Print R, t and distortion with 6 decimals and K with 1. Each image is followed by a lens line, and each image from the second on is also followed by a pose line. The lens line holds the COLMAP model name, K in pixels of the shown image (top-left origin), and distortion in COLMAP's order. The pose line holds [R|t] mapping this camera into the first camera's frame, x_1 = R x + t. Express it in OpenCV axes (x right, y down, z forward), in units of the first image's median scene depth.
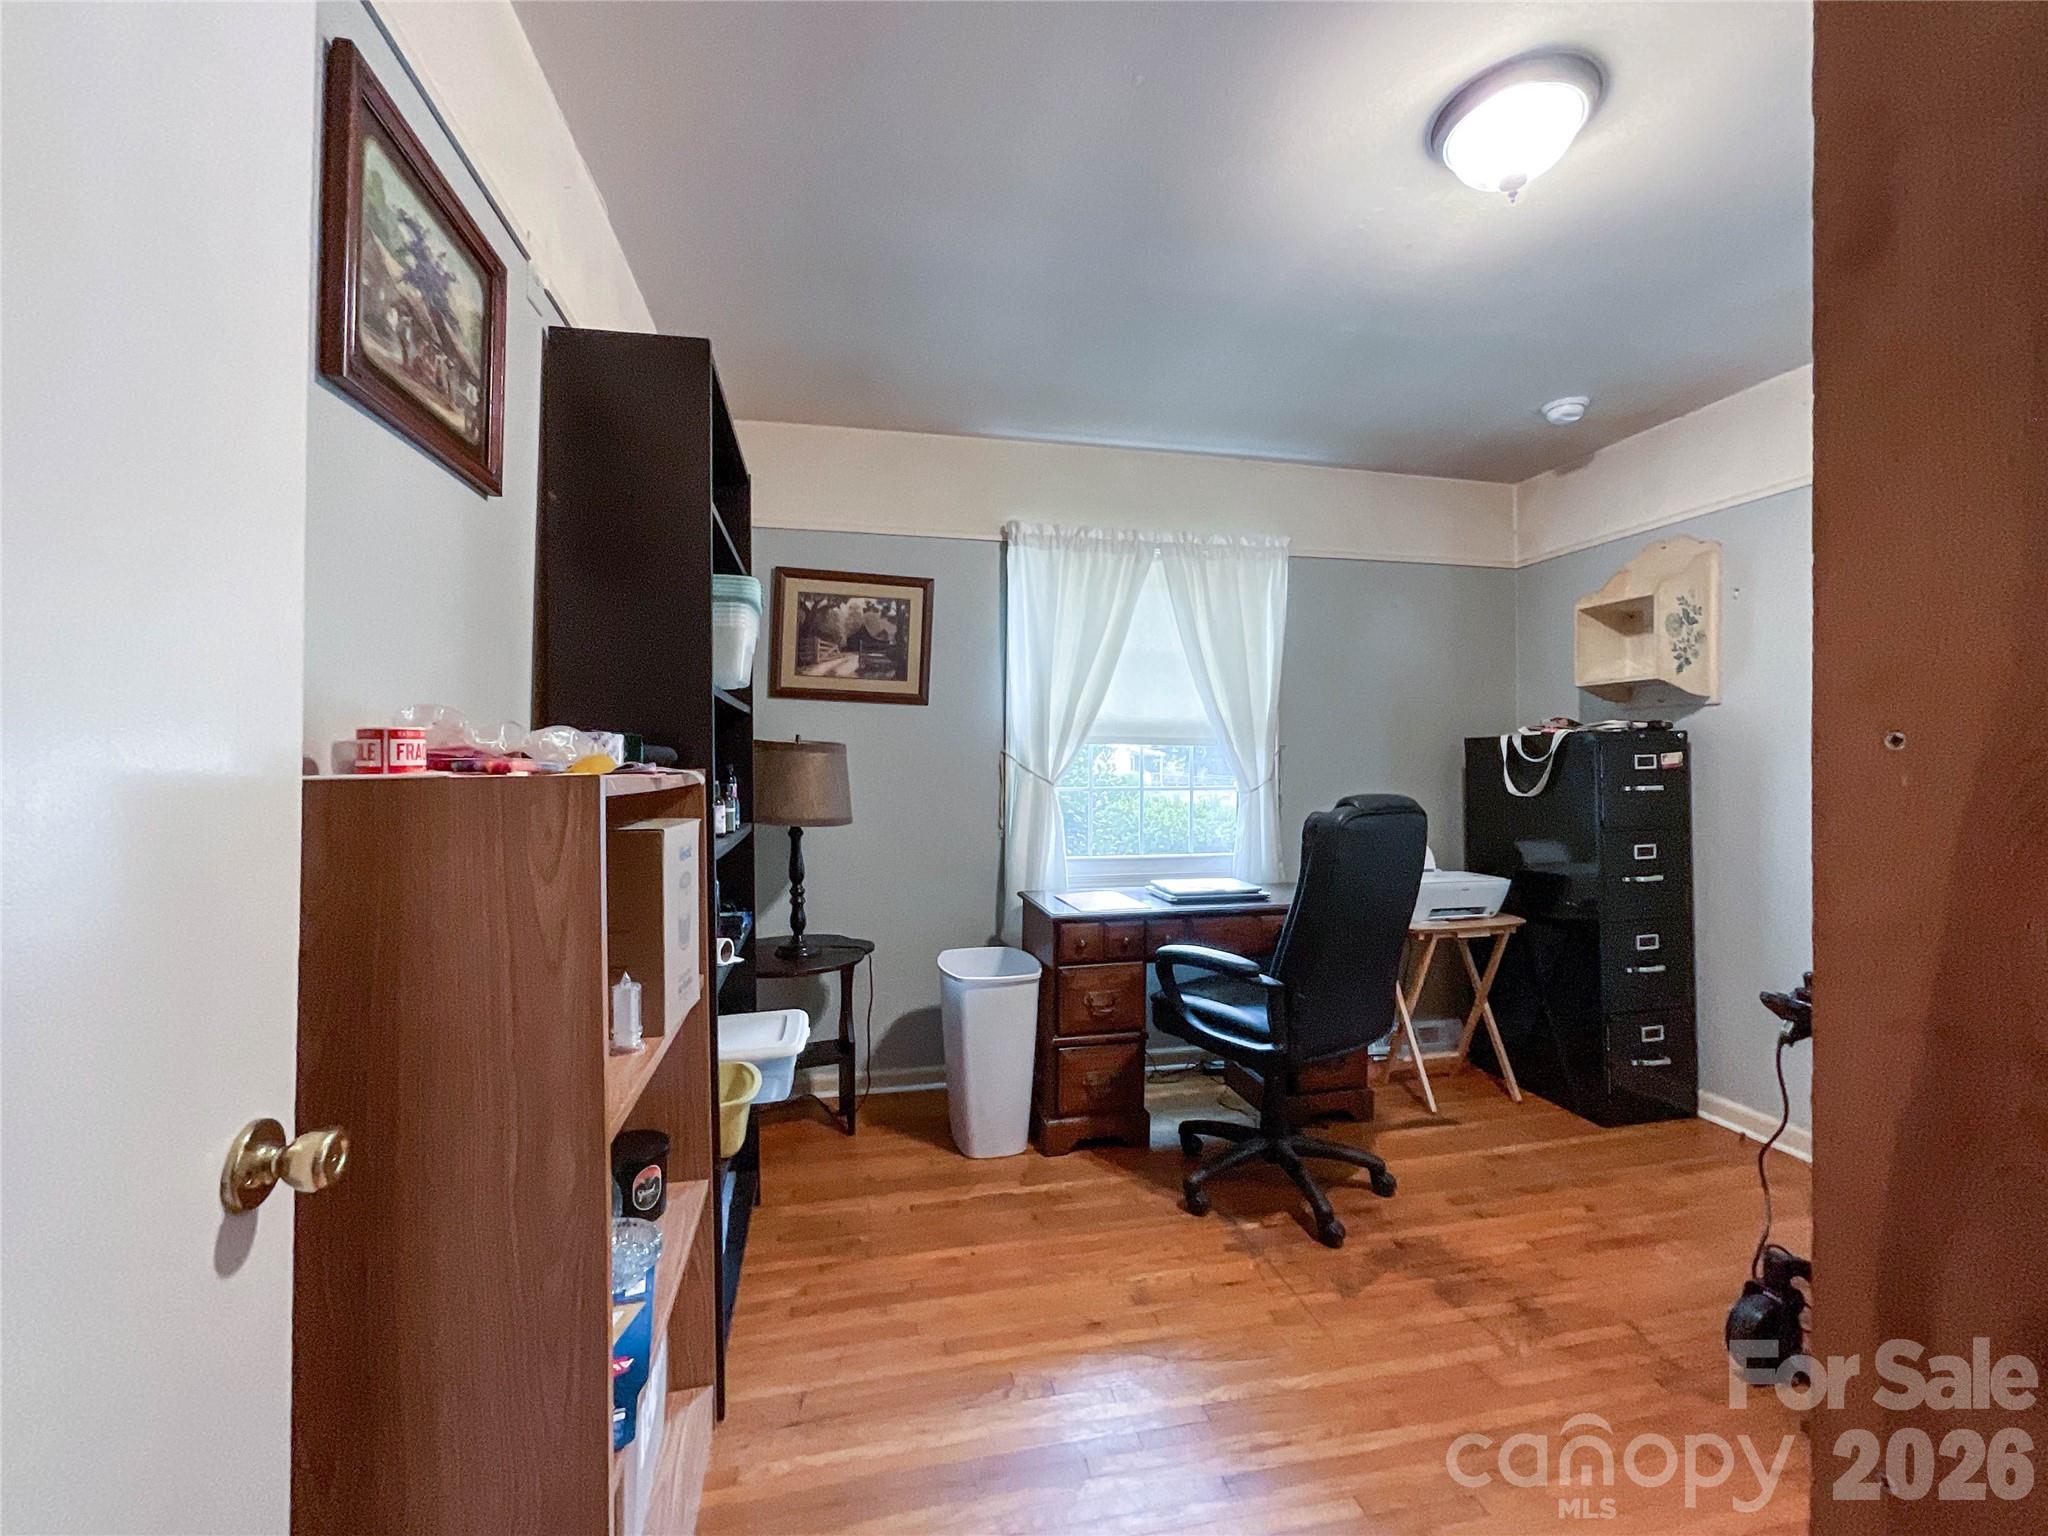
lens RADIAL K [[858.5, 0, 1024.0], [0, 858.5, 768.0], [0, 0, 1]] dist [-0.020529, 0.000500]
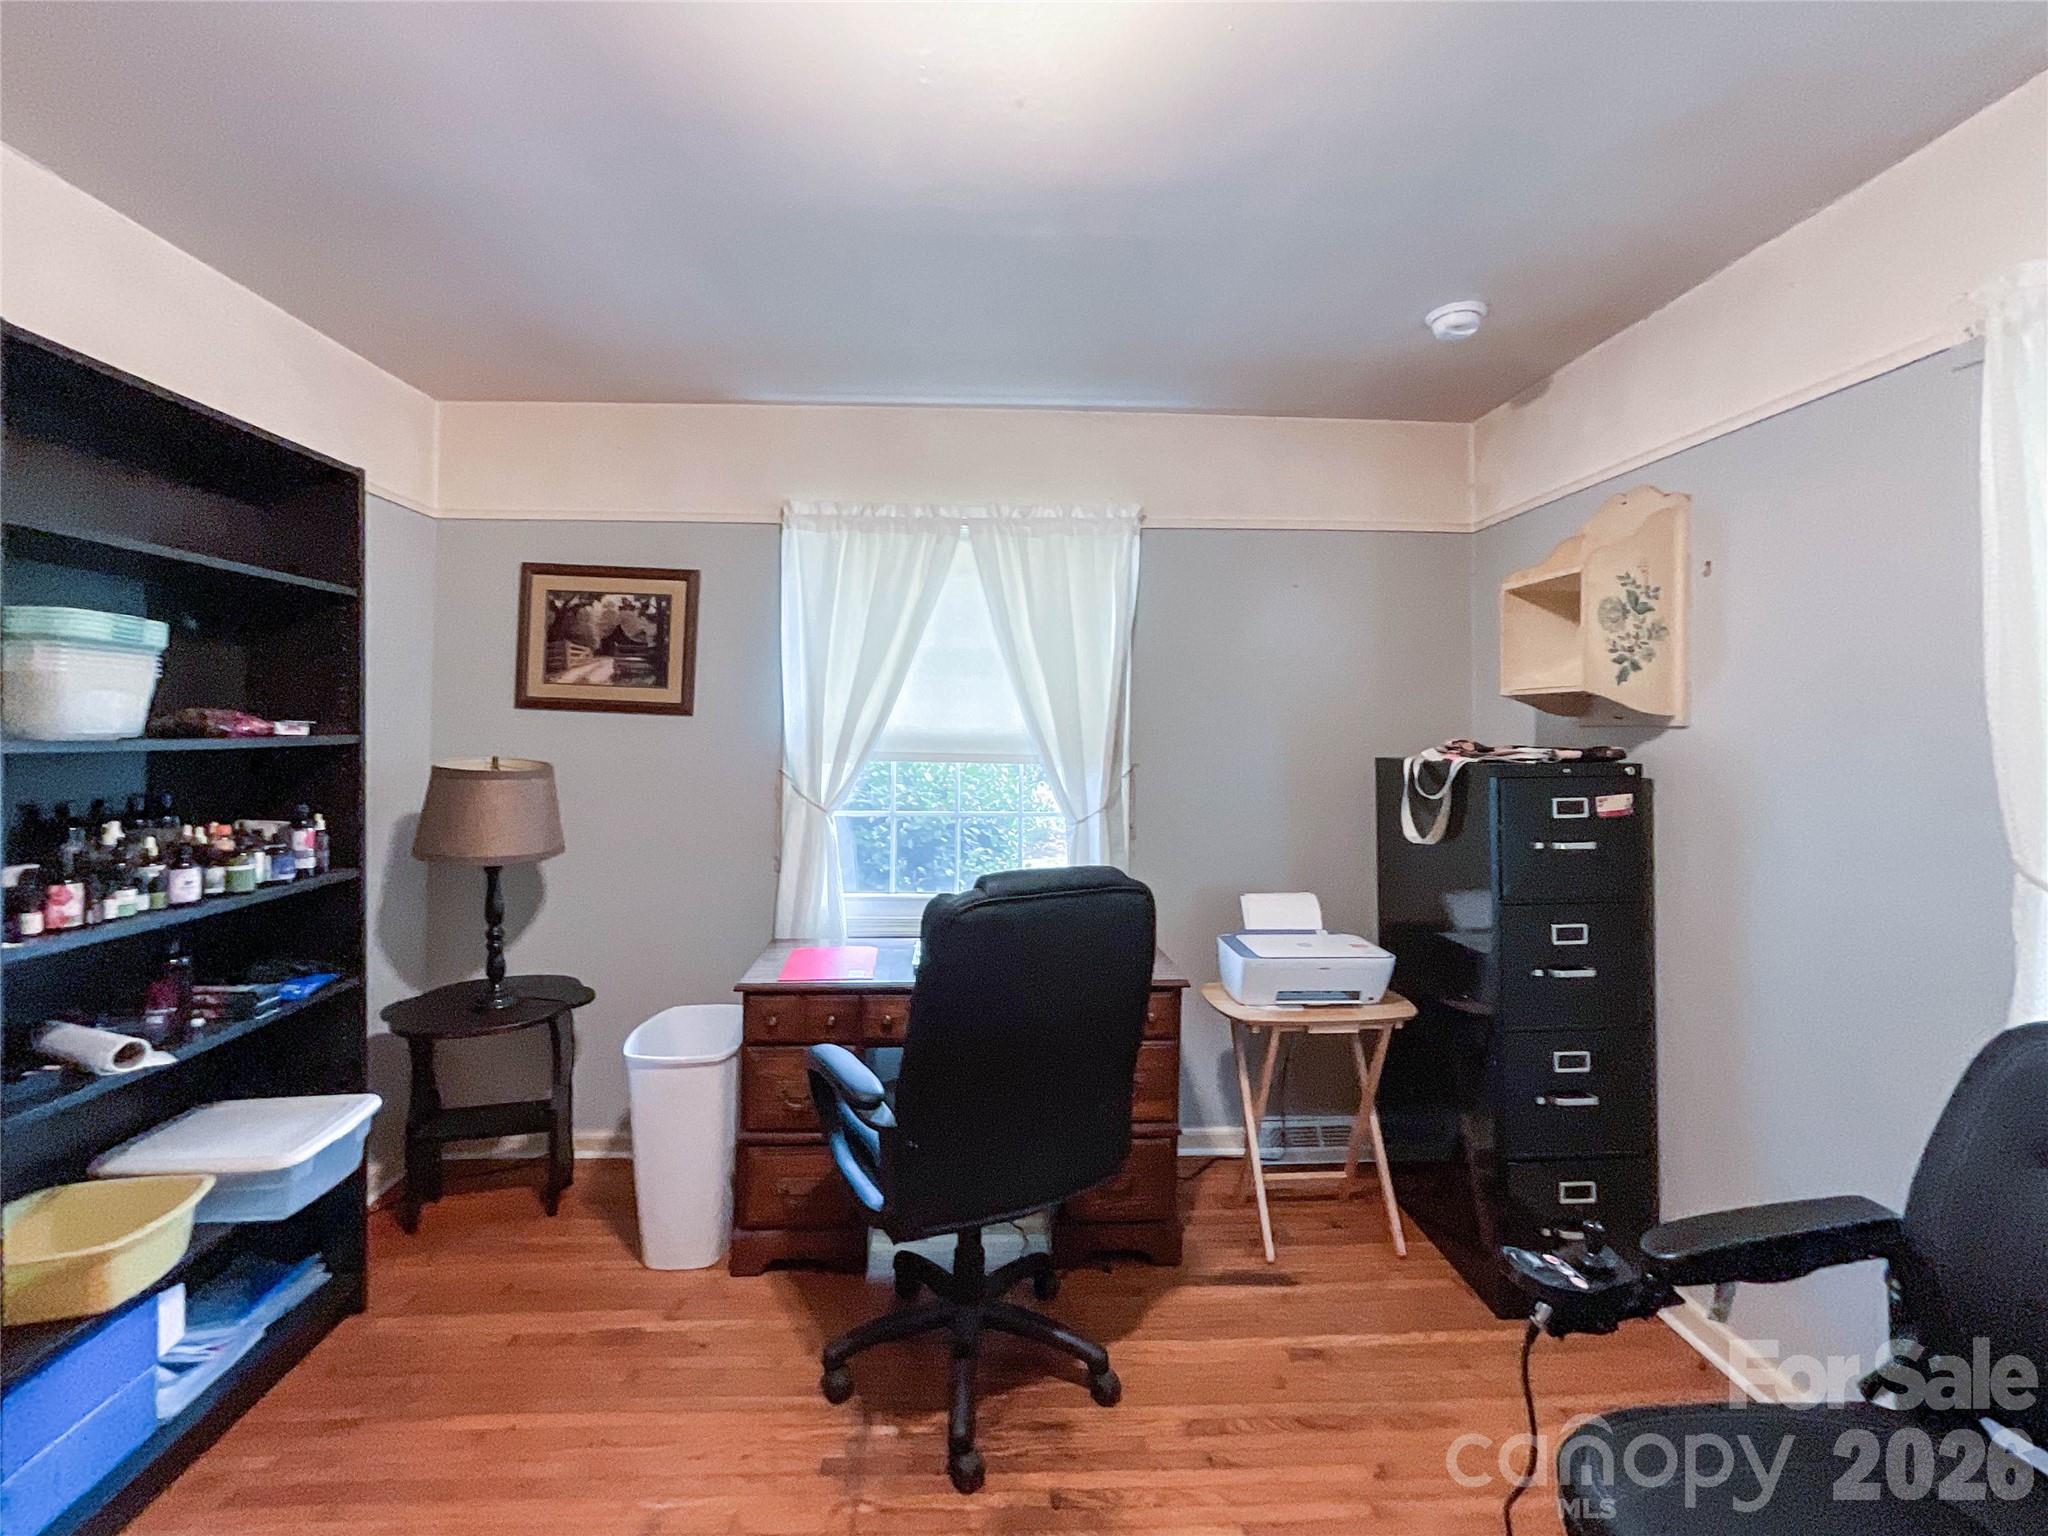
lens RADIAL K [[868.5, 0, 1019.3], [0, 868.5, 724.9], [0, 0, 1]] dist [-0.021749, 0.000325]
pose [[0.984544, 0.008264, -0.174944, 0.375332], [-0.009383, 0.999940, -0.005568, -0.063260], [0.174888, 0.007123, 0.984563, 0.197857]]
